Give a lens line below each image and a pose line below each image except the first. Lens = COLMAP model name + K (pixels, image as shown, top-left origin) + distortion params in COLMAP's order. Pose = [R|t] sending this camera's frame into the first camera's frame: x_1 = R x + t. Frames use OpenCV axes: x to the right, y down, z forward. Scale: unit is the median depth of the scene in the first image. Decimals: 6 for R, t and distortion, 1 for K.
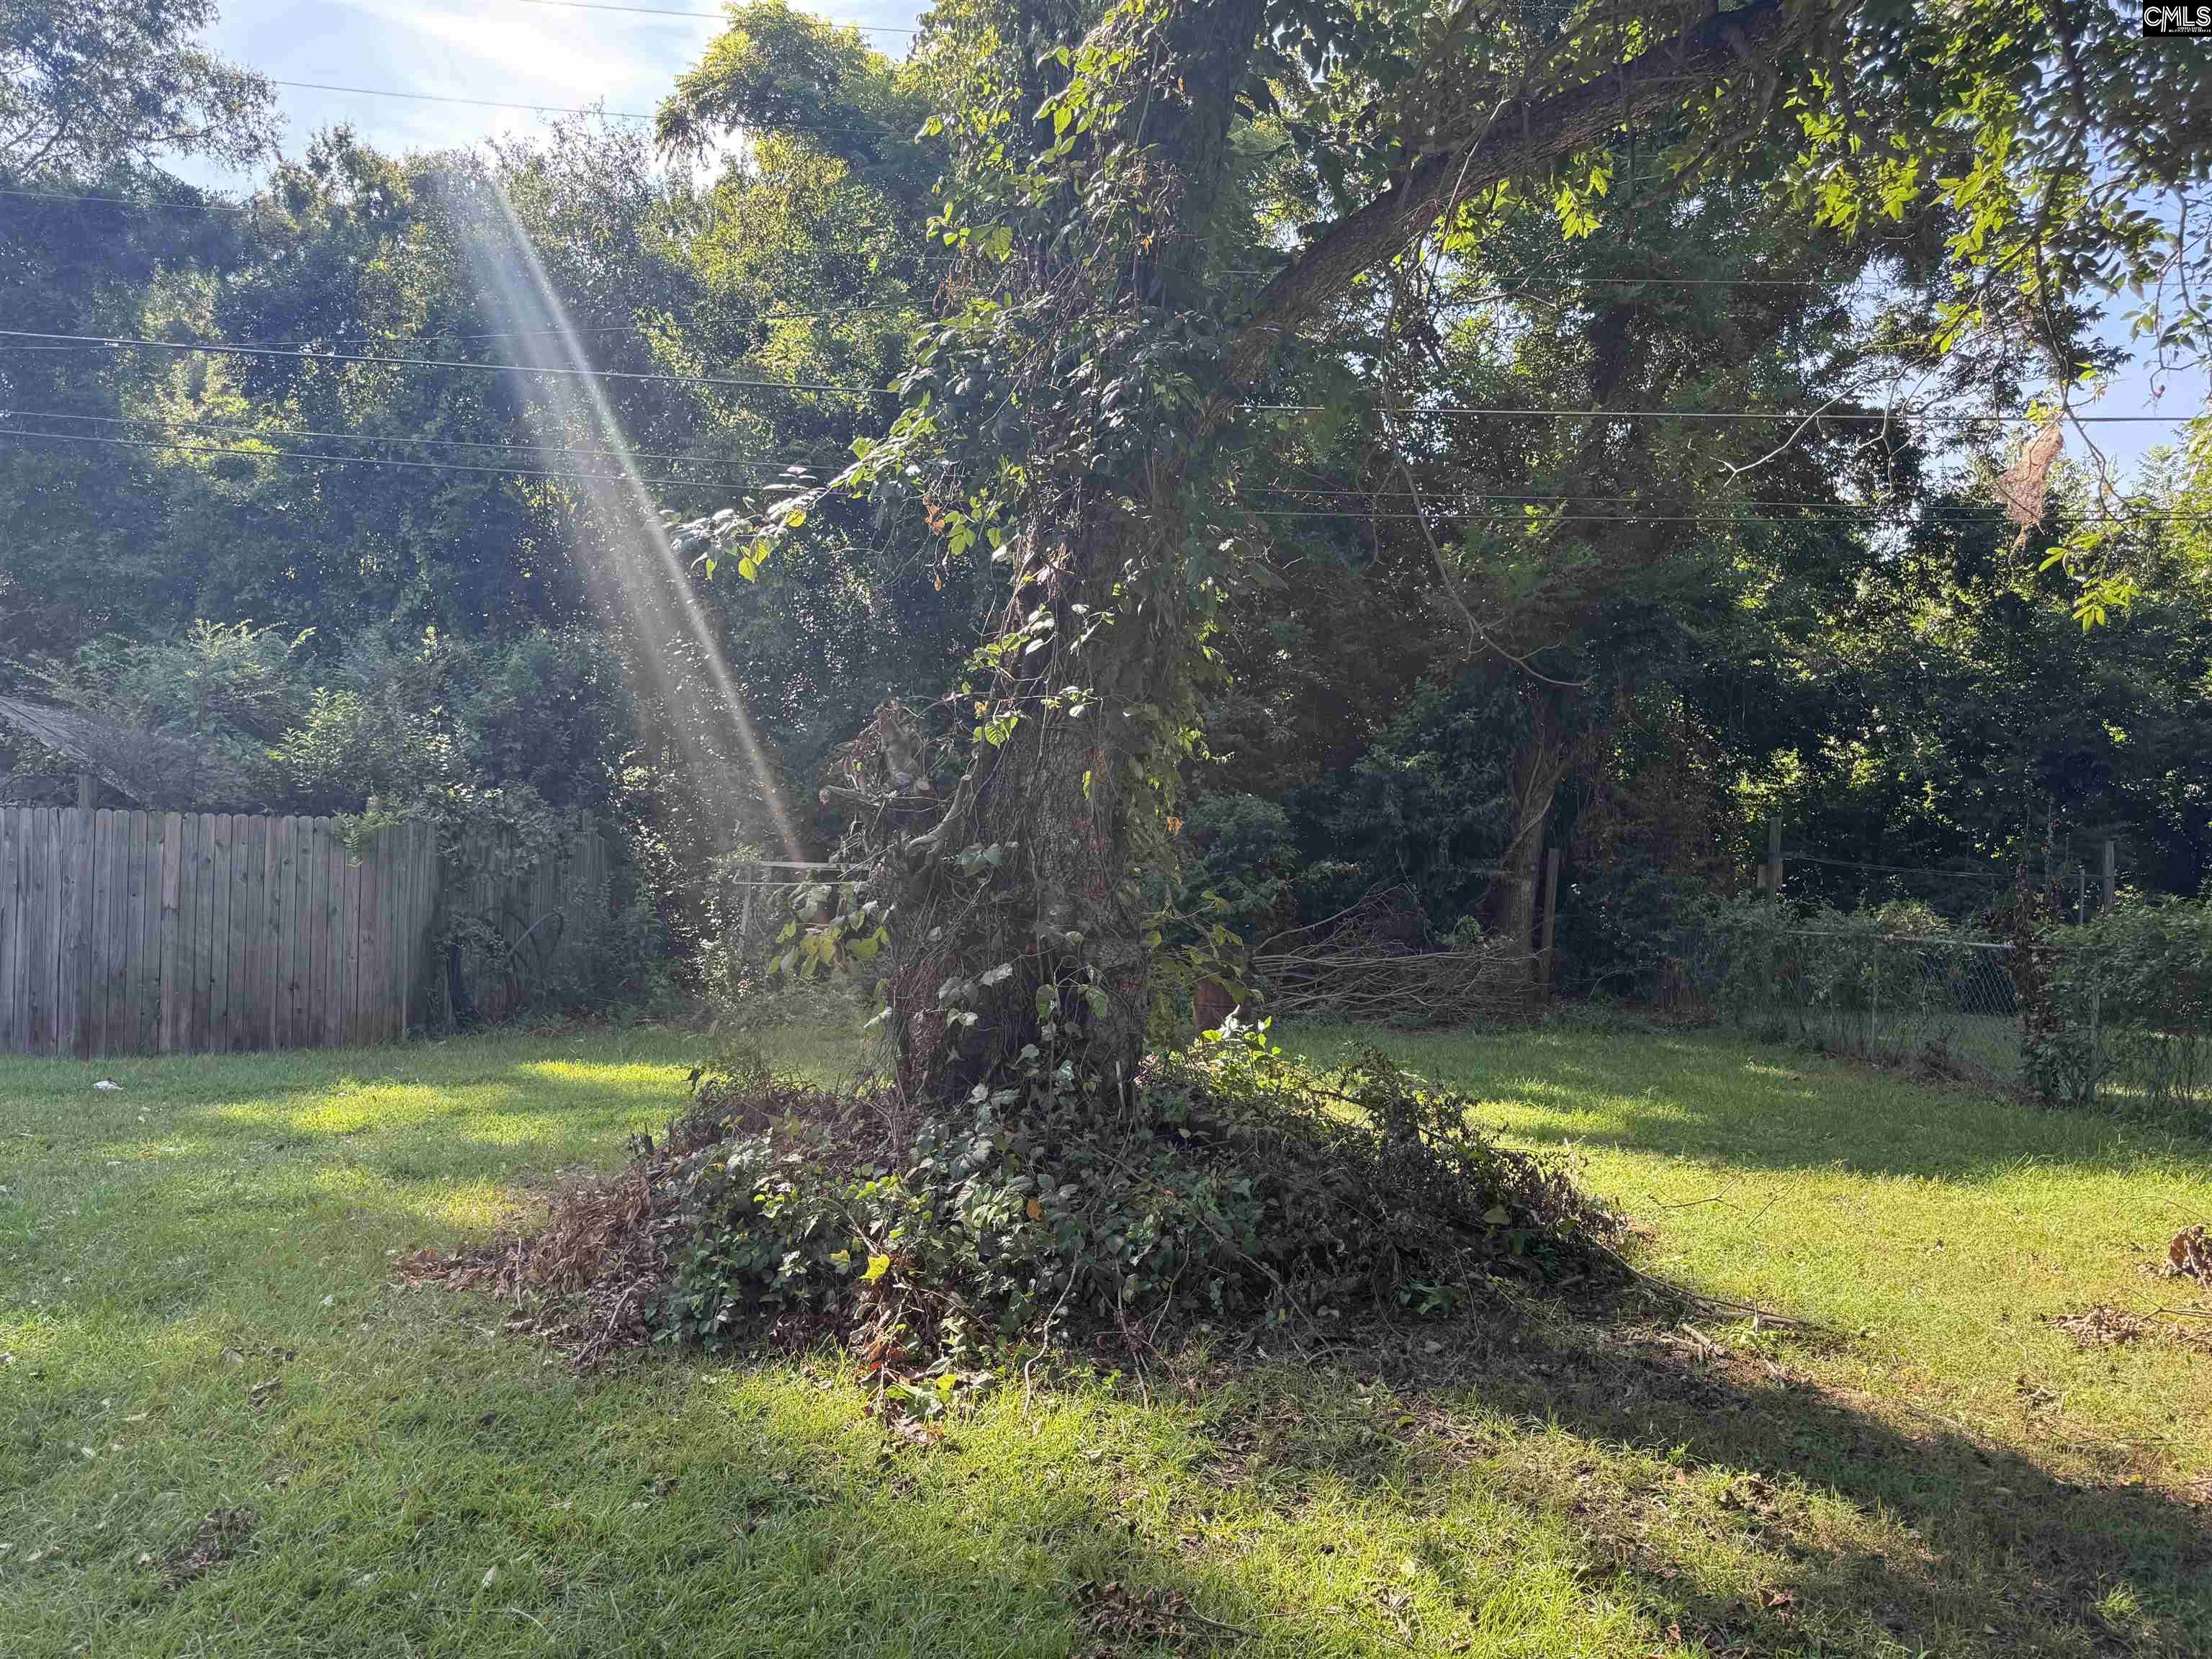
lens RADIAL K [[1574.0, 0, 1097.8], [0, 1574.0, 828.7], [0, 0, 1]] dist [0.058676, -0.069323]
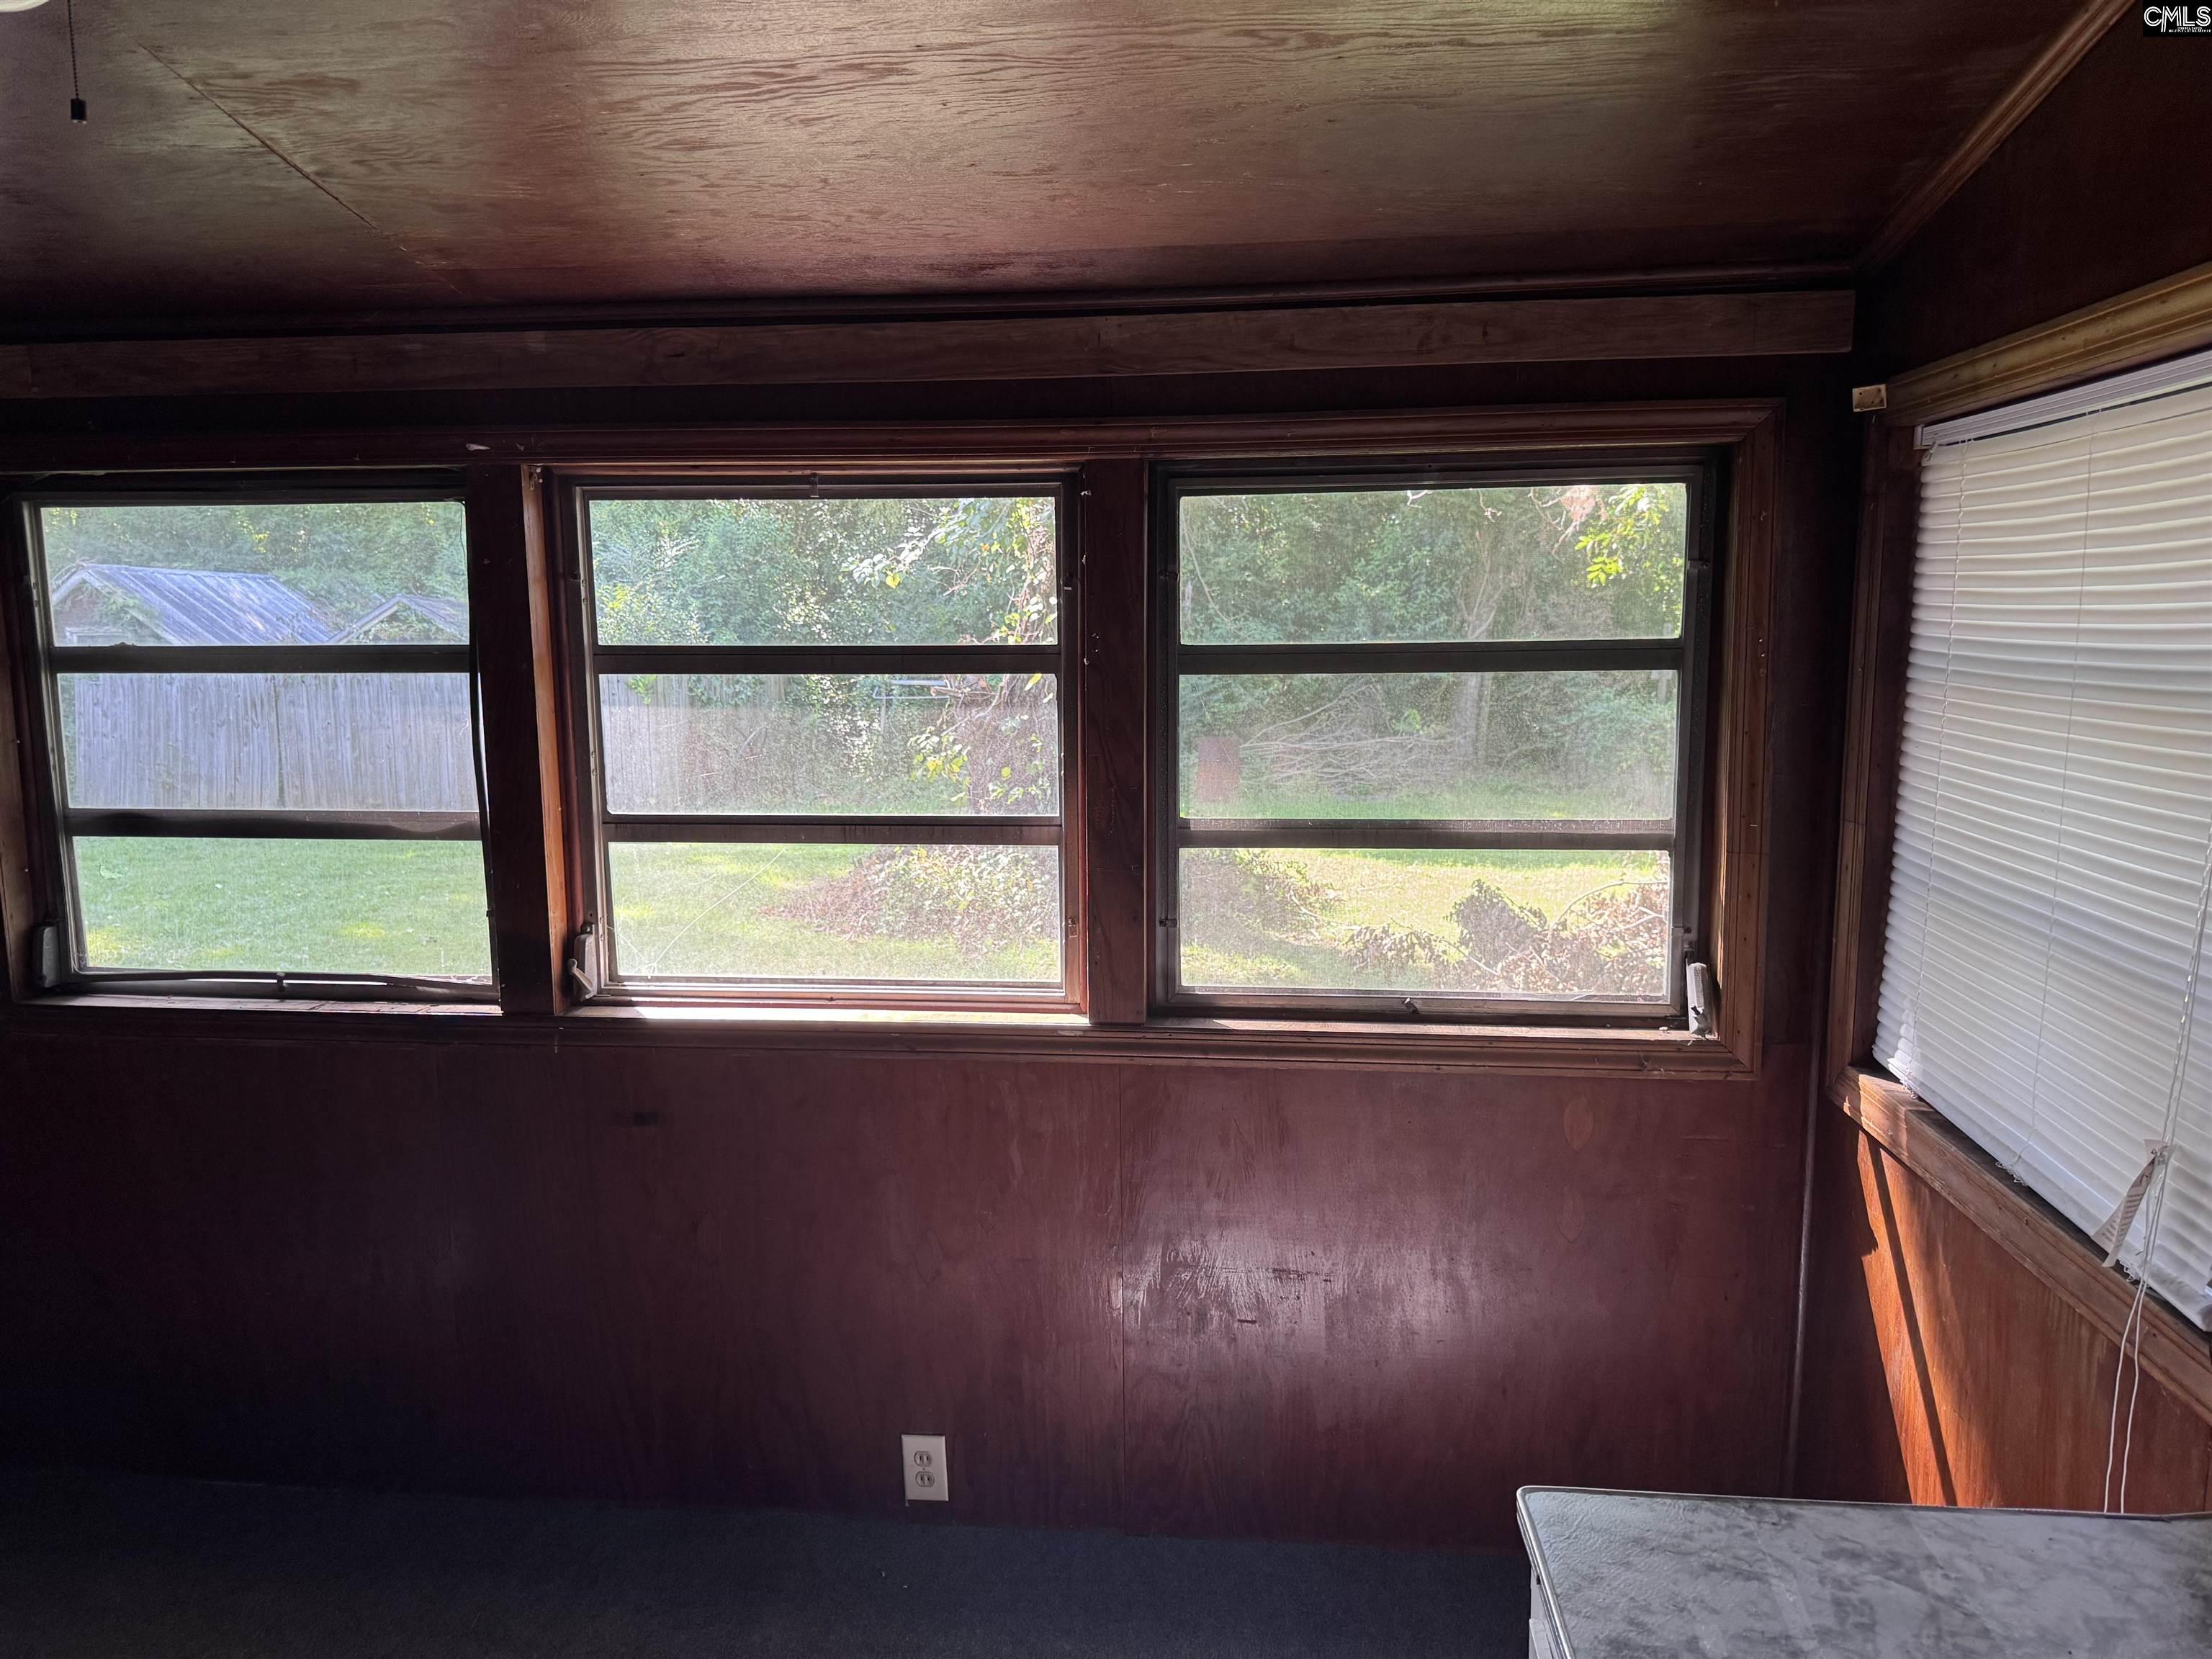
lens RADIAL K [[1574.0, 0, 1108.7], [0, 1574.0, 829.3], [0, 0, 1]] dist [0.058676, -0.069323]
pose [[0.997476, -0.017005, -0.068943, 0.189963], [0.027170, 0.988418, 0.149302, -0.146504], [0.065605, -0.150798, 0.986385, -1.019921]]
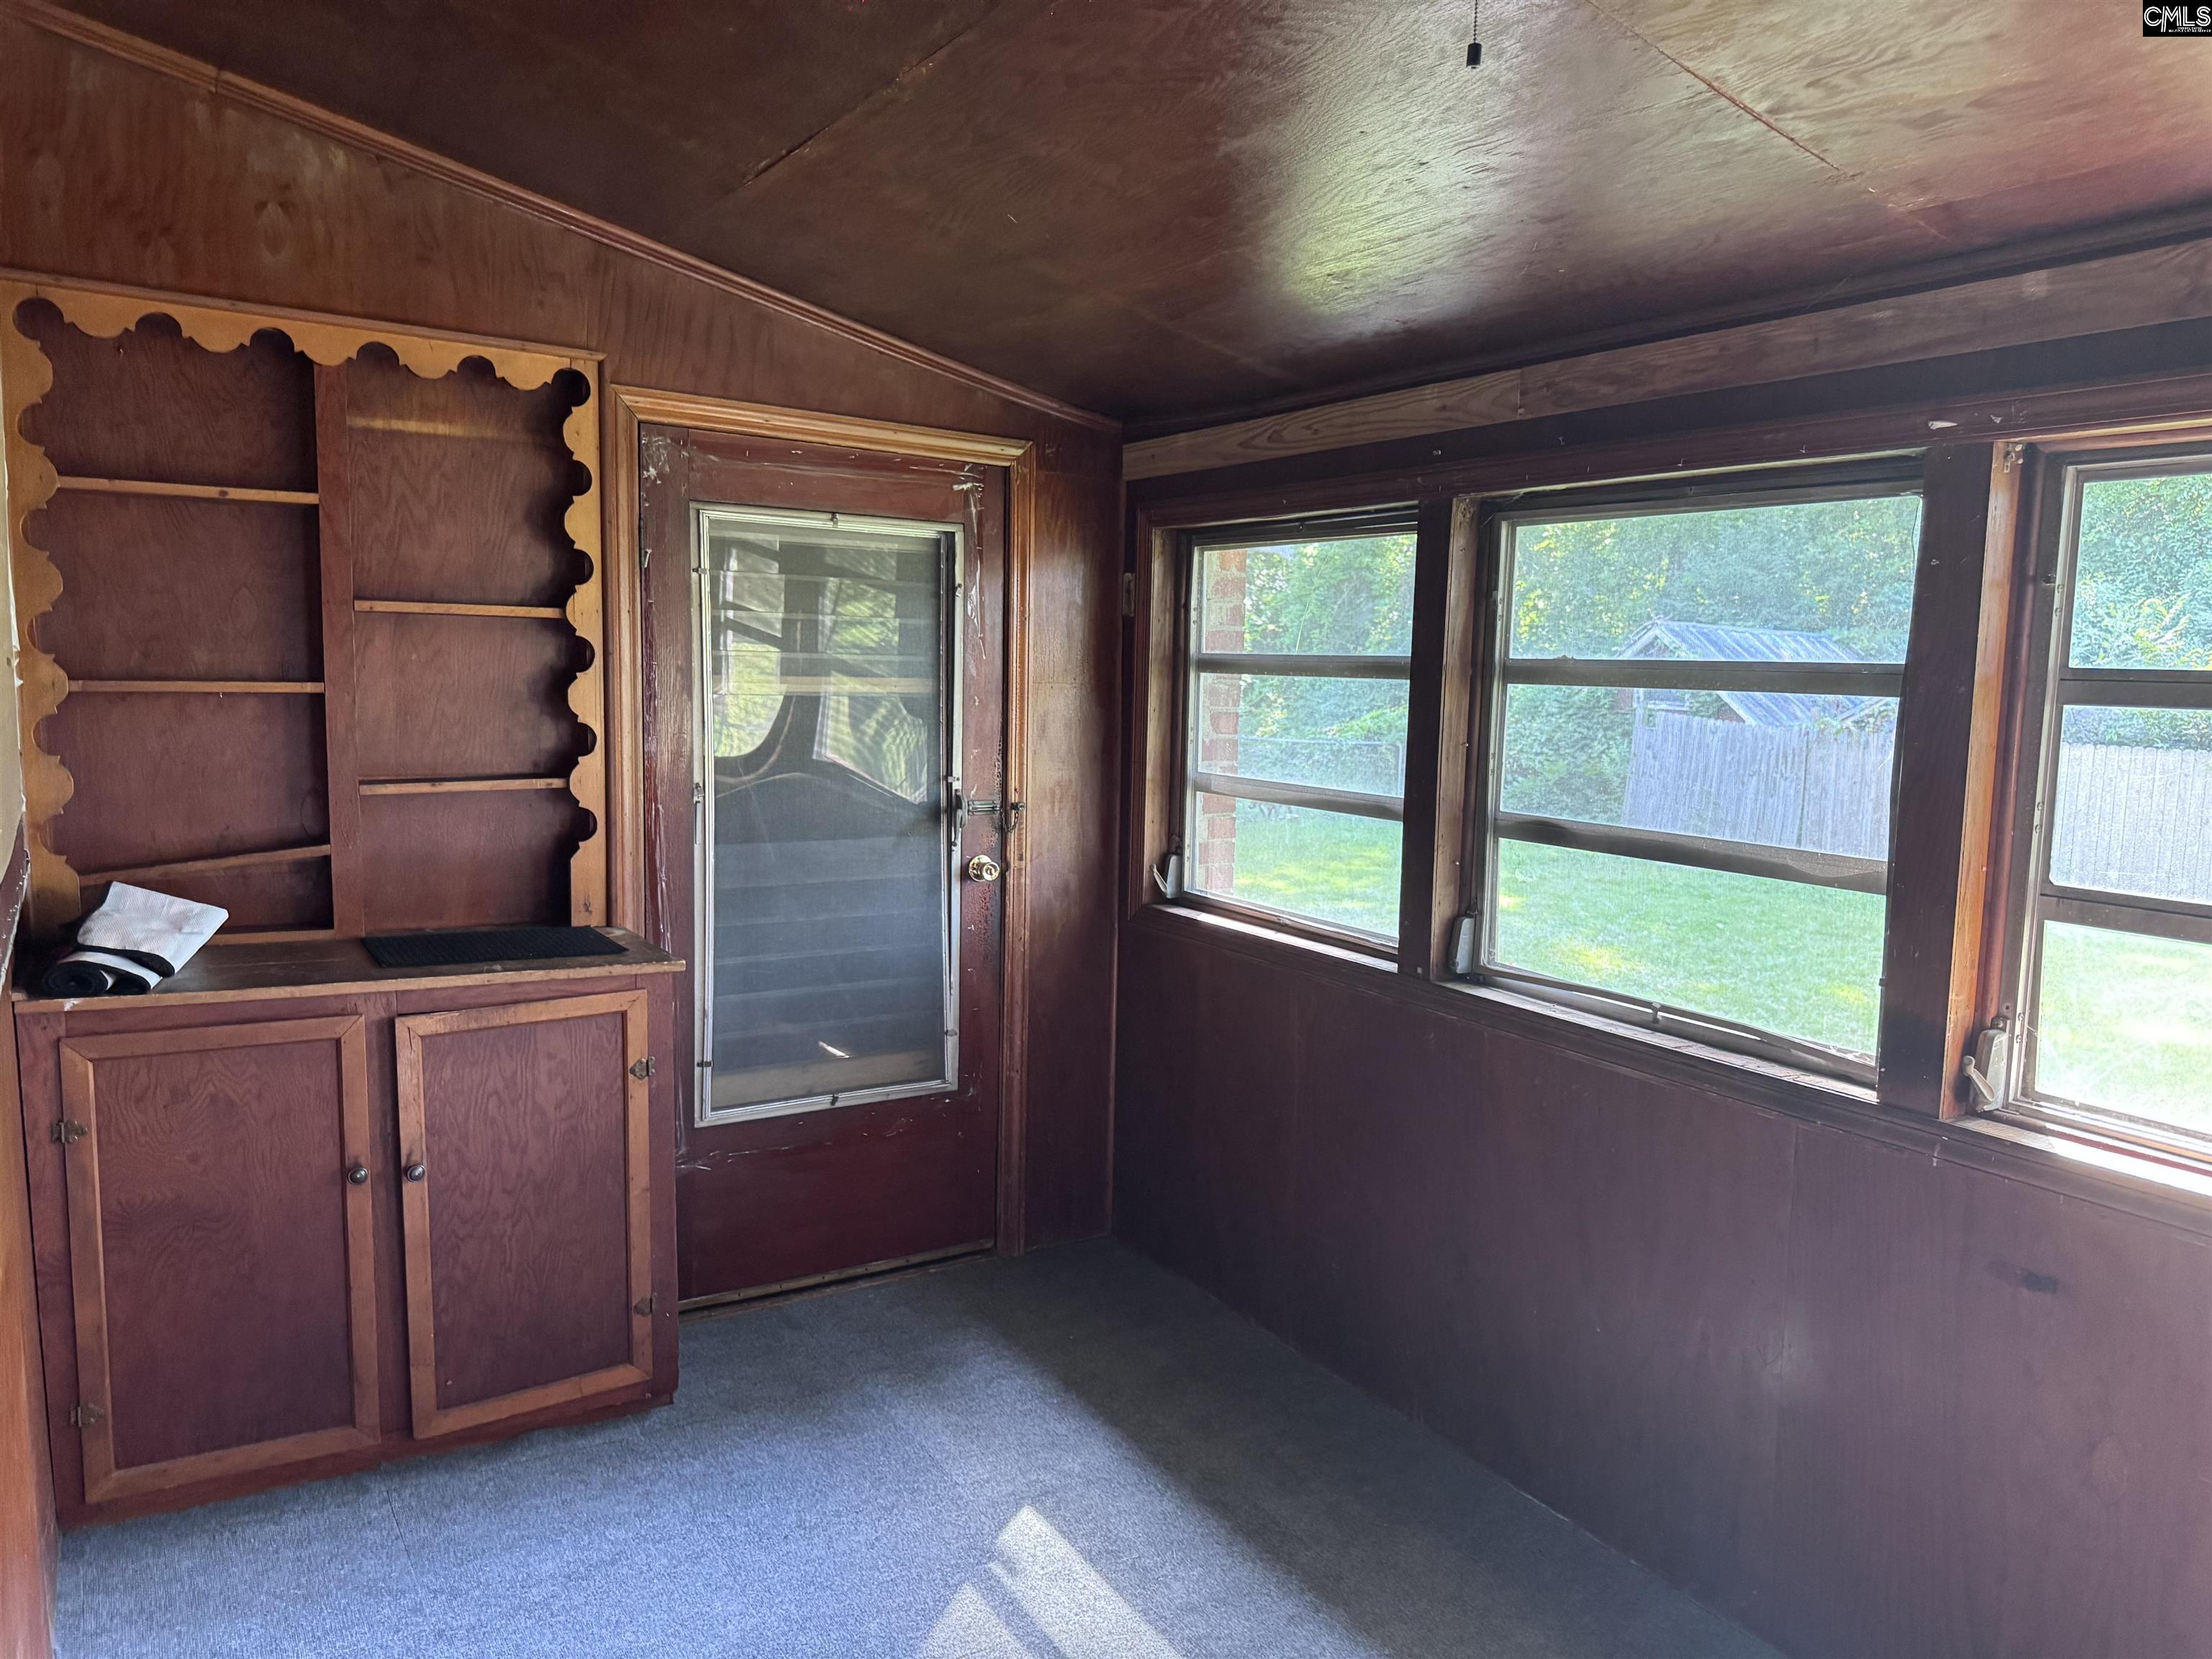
lens RADIAL K [[1574.0, 0, 1112.8], [0, 1574.0, 835.6], [0, 0, 1]] dist [0.058676, -0.069323]
pose [[0.561577, 0.087100, -0.822828, 0.190405], [-0.005942, 0.994843, 0.101253, -0.081818], [0.827403, -0.051972, 0.559198, -0.710097]]
